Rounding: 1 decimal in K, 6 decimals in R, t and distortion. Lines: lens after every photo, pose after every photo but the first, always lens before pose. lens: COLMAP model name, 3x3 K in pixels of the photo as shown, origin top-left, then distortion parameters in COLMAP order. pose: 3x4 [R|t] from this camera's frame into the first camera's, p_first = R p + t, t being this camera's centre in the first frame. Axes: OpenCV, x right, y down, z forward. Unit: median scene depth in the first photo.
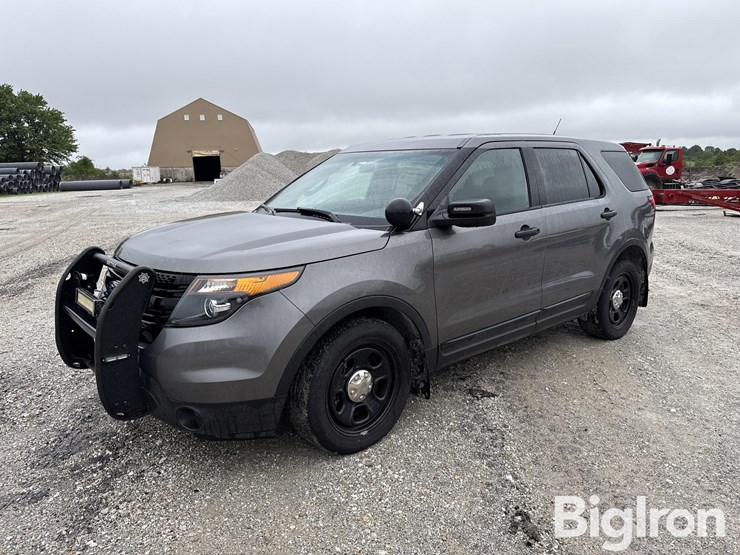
lens RADIAL K [[521.0, 0, 369.5], [0, 521.0, 279.3], [0, 0, 1]] dist [0.045608, -0.053997]
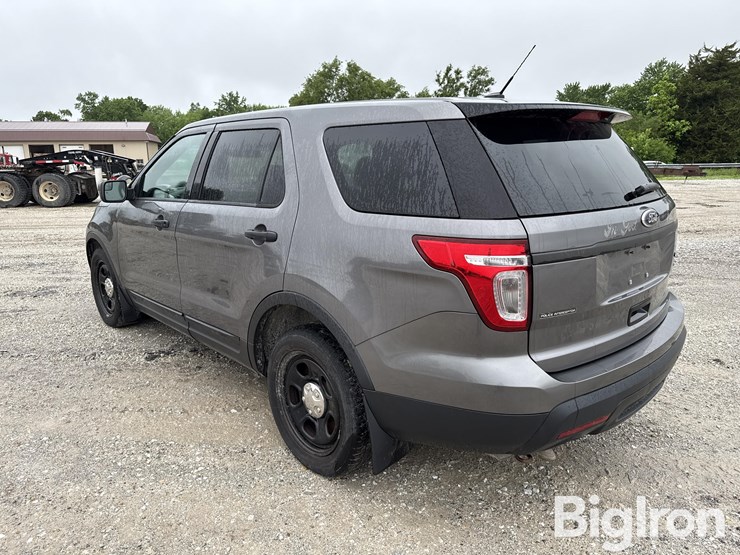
lens RADIAL K [[521.0, 0, 364.5], [0, 521.0, 282.9], [0, 0, 1]] dist [0.045608, -0.053997]
pose [[0.046611, 0.250306, -0.967044, 1.237938], [-0.196188, 0.951535, 0.236835, -0.278681], [0.979458, 0.178683, 0.093459, 1.245432]]
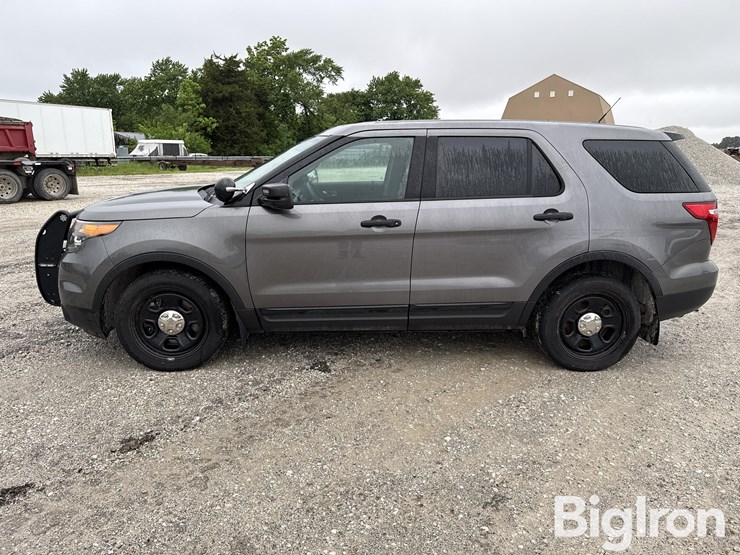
lens RADIAL K [[521.0, 0, 371.2], [0, 521.0, 276.0], [0, 0, 1]] dist [0.045608, -0.053997]
pose [[0.797867, 0.168795, -0.578720, 0.839243], [-0.148269, 0.985457, 0.083014, -0.066779], [0.584315, 0.019572, 0.811291, 0.182119]]
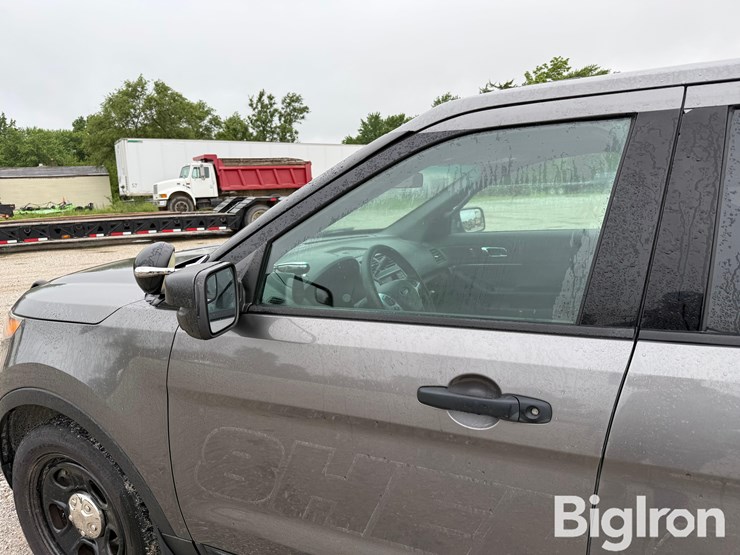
lens RADIAL K [[521.0, 0, 362.0], [0, 521.0, 282.8], [0, 0, 1]] dist [0.045608, -0.053997]
pose [[0.394041, 0.185173, -0.900246, 0.513005], [-0.167808, 0.977524, 0.127618, -0.176519], [0.903644, 0.100782, 0.416258, 0.770719]]
